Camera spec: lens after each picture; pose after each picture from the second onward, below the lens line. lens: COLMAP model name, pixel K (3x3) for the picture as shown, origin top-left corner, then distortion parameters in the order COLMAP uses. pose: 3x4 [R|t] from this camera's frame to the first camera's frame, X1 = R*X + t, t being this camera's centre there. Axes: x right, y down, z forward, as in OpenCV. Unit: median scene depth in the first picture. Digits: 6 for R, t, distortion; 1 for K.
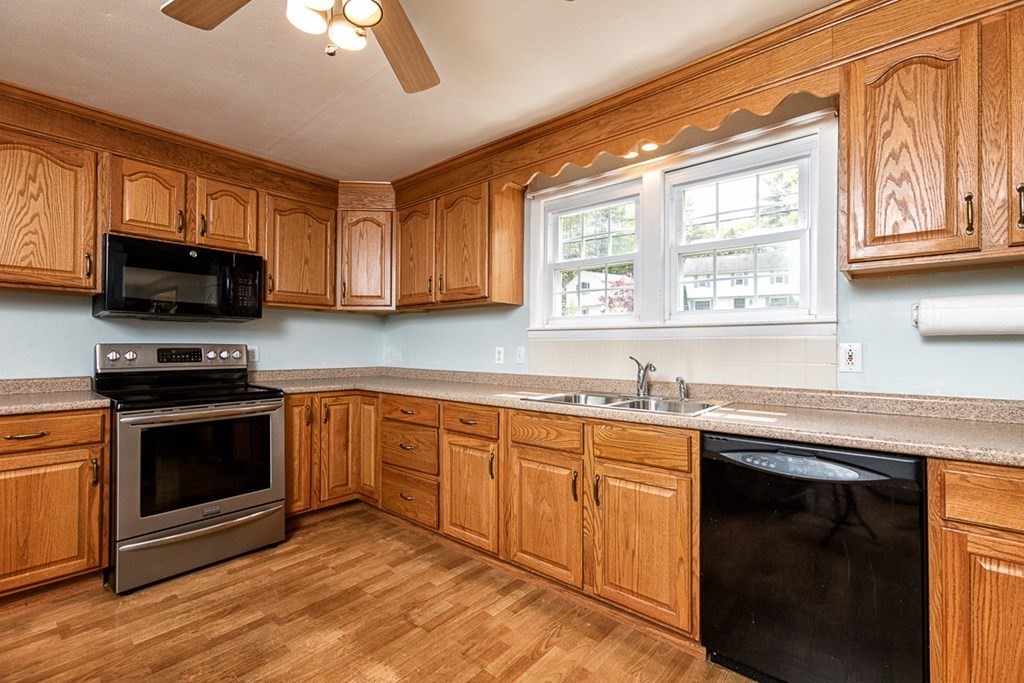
lens RADIAL K [[446.7, 0, 512.1], [0, 446.7, 343.6], [0, 0, 1]] dist [-0.007374, 0.002182]
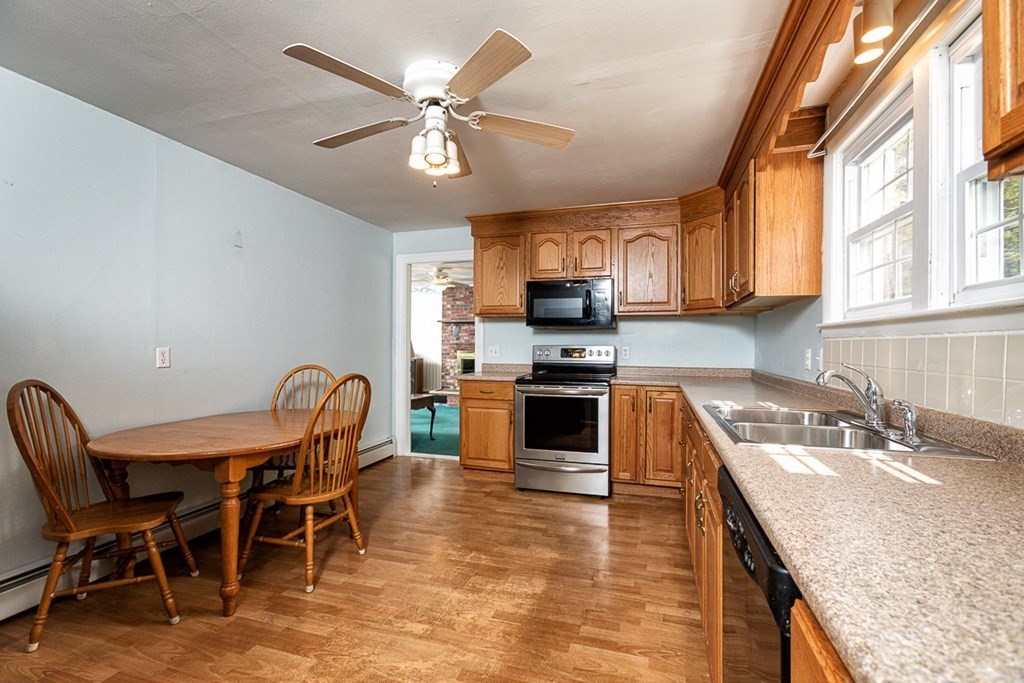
lens RADIAL K [[446.7, 0, 517.2], [0, 446.7, 344.9], [0, 0, 1]] dist [-0.007374, 0.002182]
pose [[0.403388, -0.001271, -0.915028, 0.620835], [0.002928, 0.999996, -0.000098, -0.000995], [0.915024, -0.002640, 0.403390, 0.252329]]
